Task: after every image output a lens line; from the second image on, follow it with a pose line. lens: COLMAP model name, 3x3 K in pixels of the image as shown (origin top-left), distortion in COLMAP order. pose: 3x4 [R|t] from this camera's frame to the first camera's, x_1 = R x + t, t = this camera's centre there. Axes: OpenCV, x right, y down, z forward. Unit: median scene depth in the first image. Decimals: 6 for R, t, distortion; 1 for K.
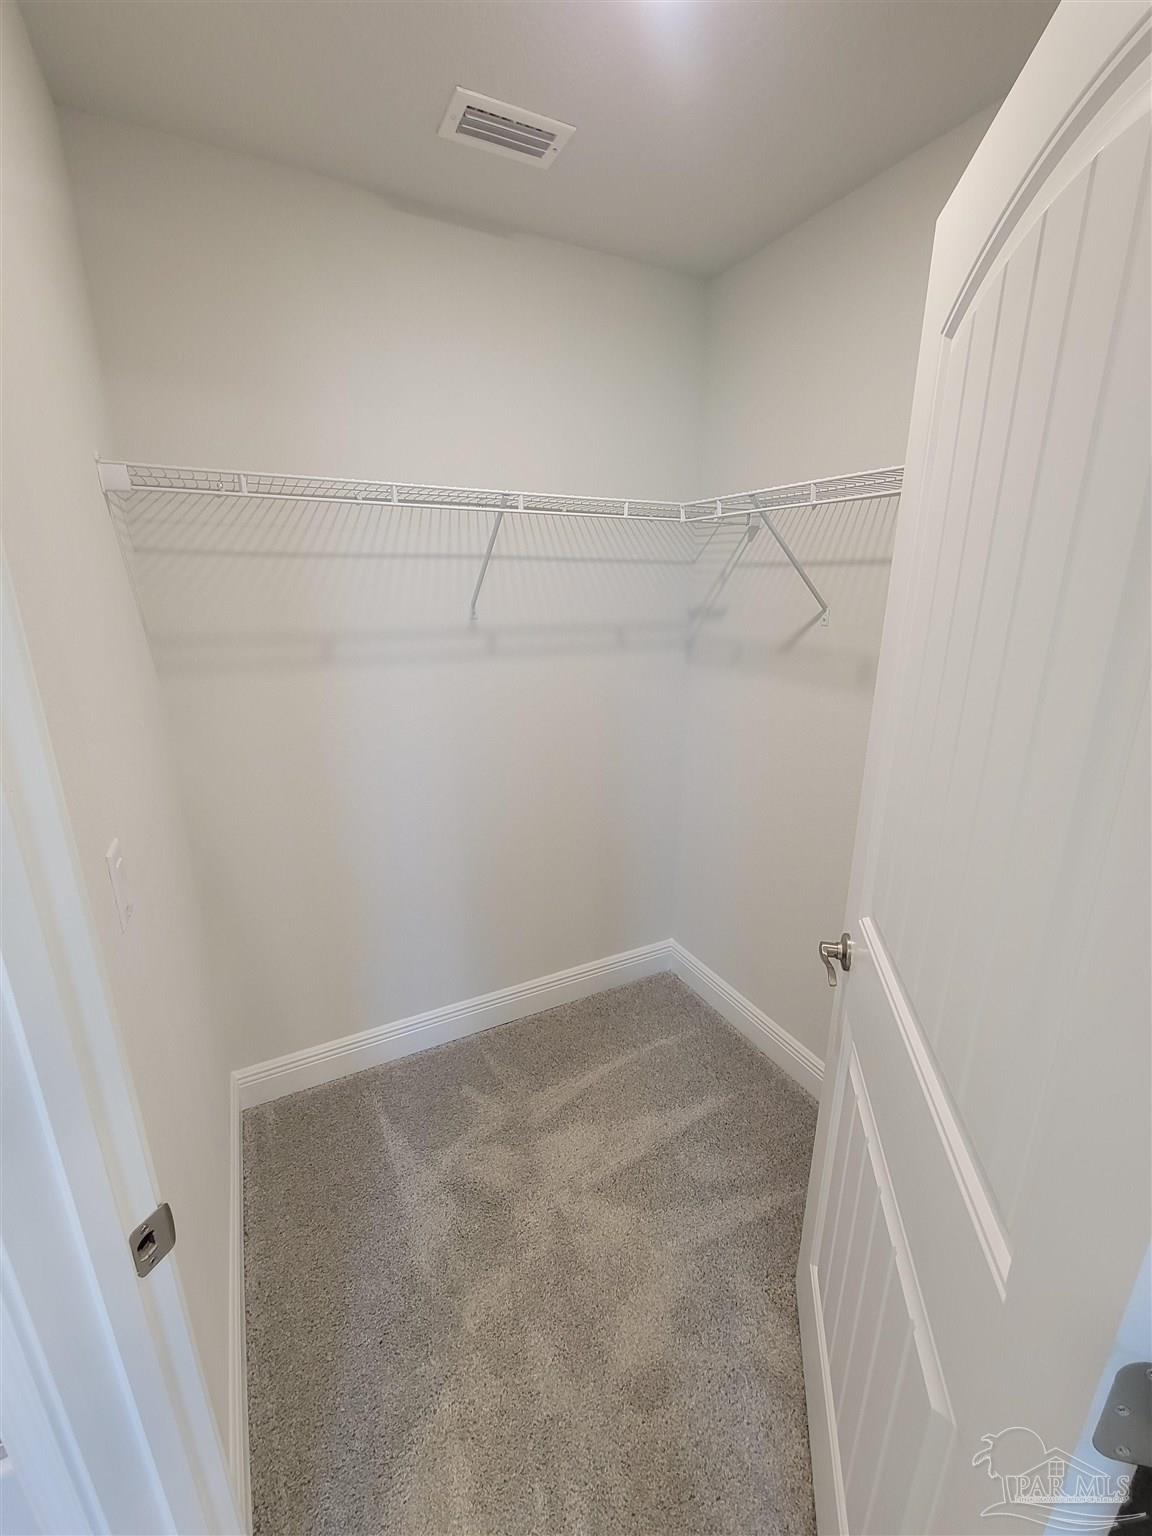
lens RADIAL K [[636.1, 0, 576.0], [0, 636.1, 768.0], [0, 0, 1]] dist [0.003715, 0.000102]
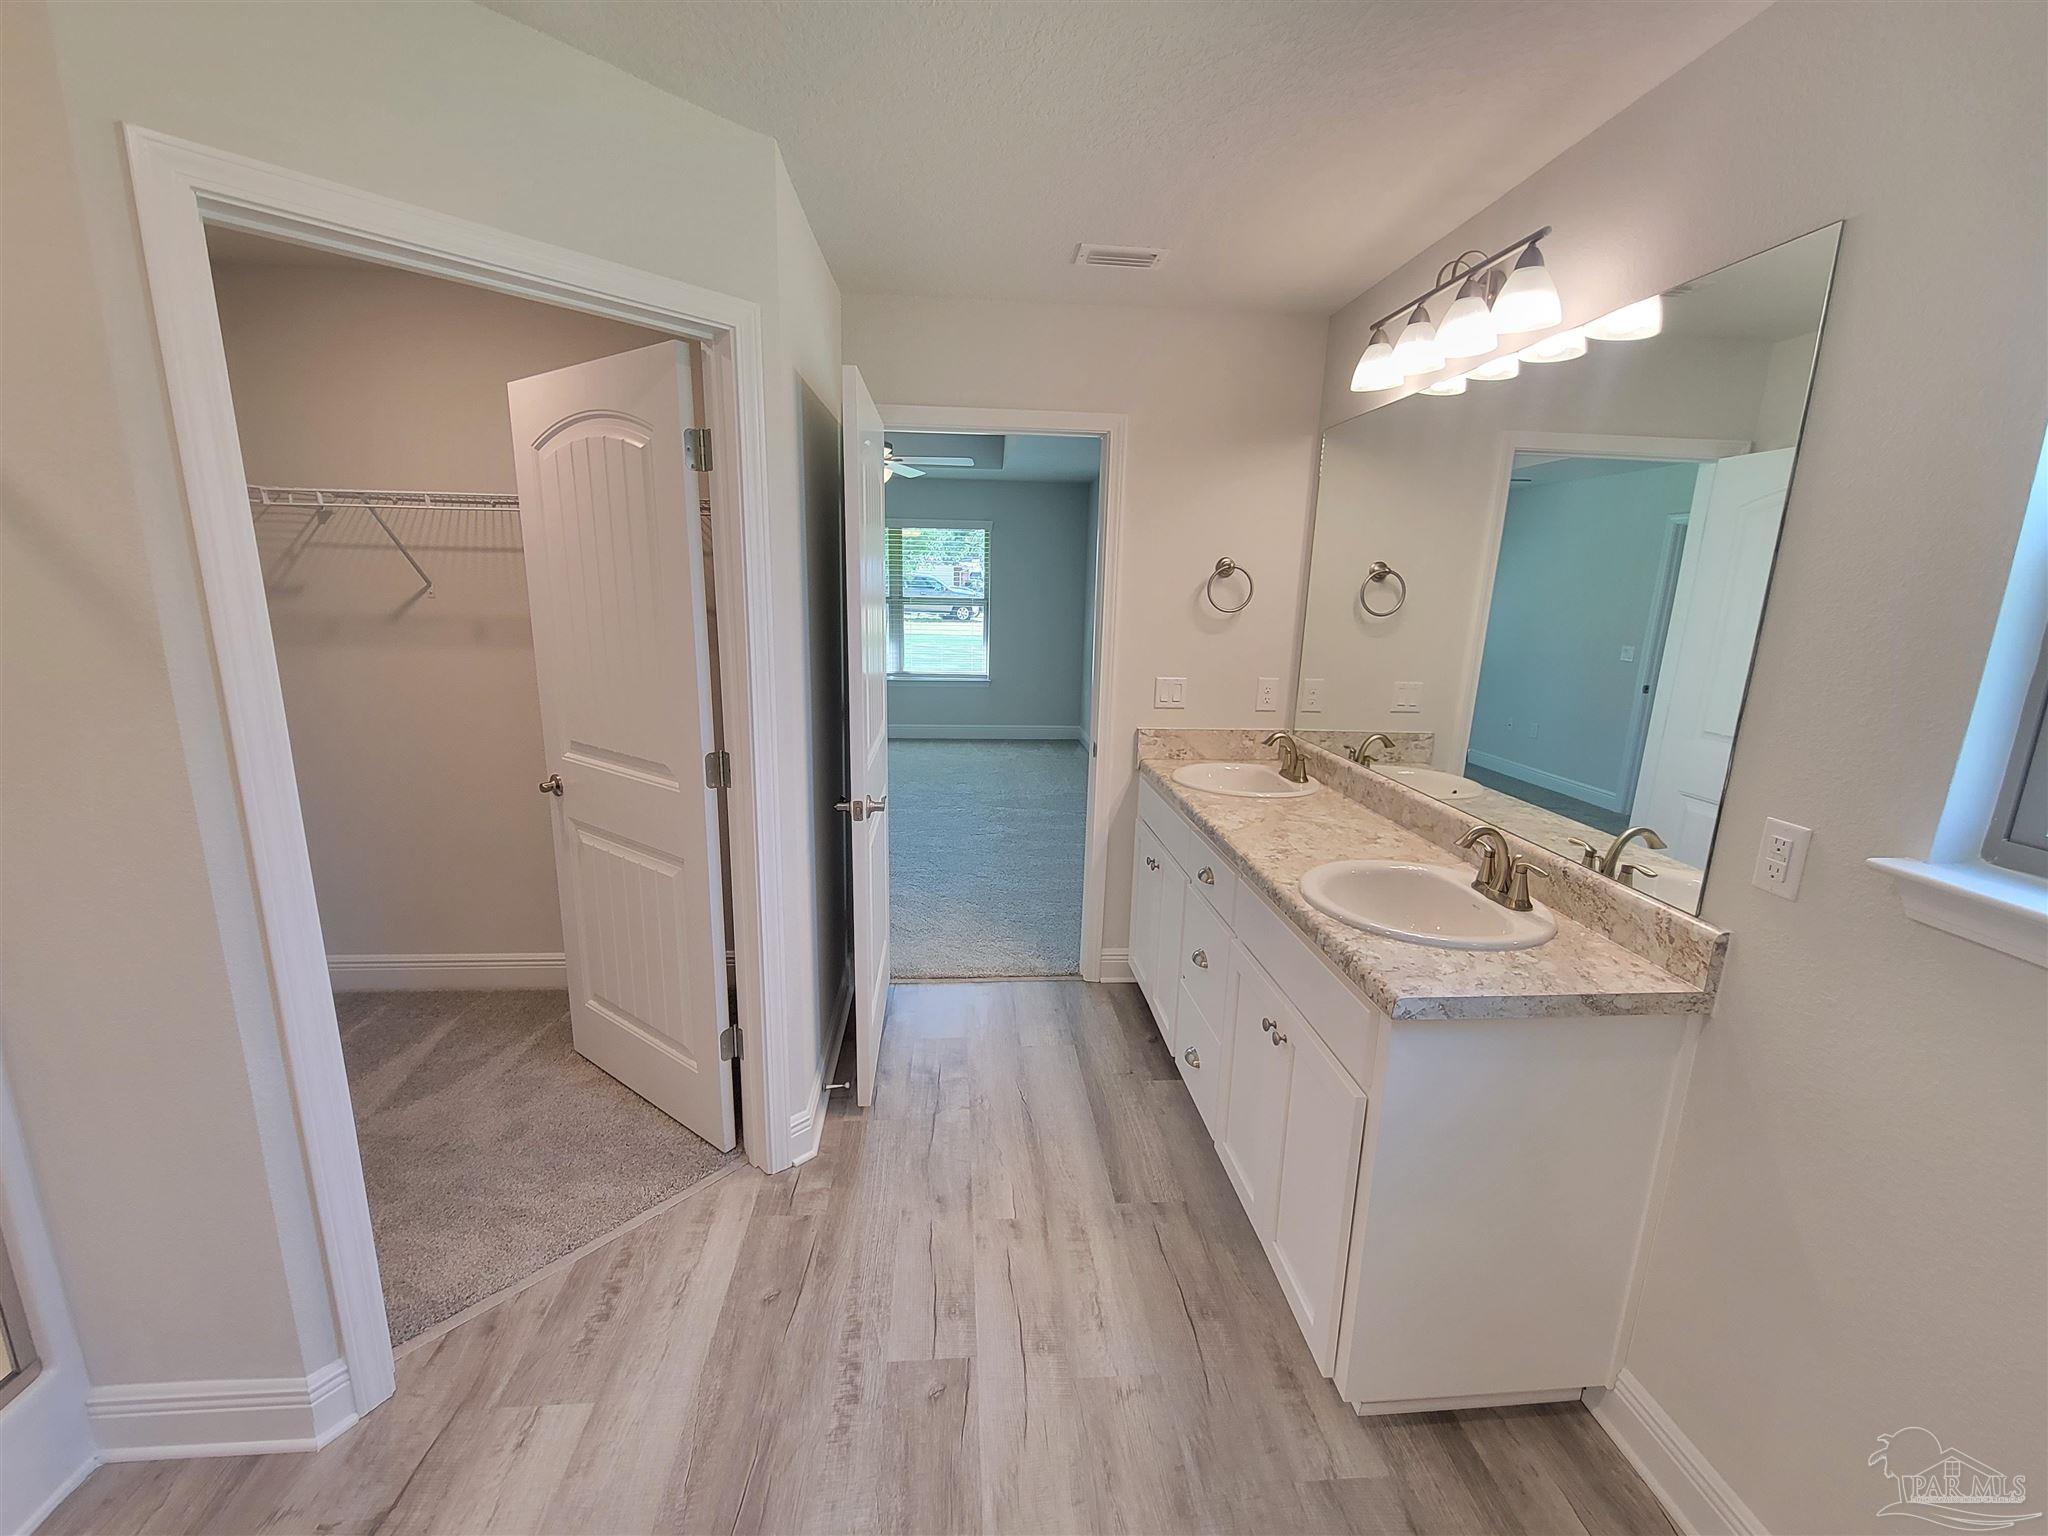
lens RADIAL K [[835.3, 0, 1018.2], [0, 835.3, 765.7], [0, 0, 1]] dist [0.004846, -0.004284]
pose [[0.394565, -0.190885, 0.898822, -0.718503], [0.241660, 0.965306, 0.098921, 0.218094], [-0.886521, 0.178179, 0.427005, -0.682868]]
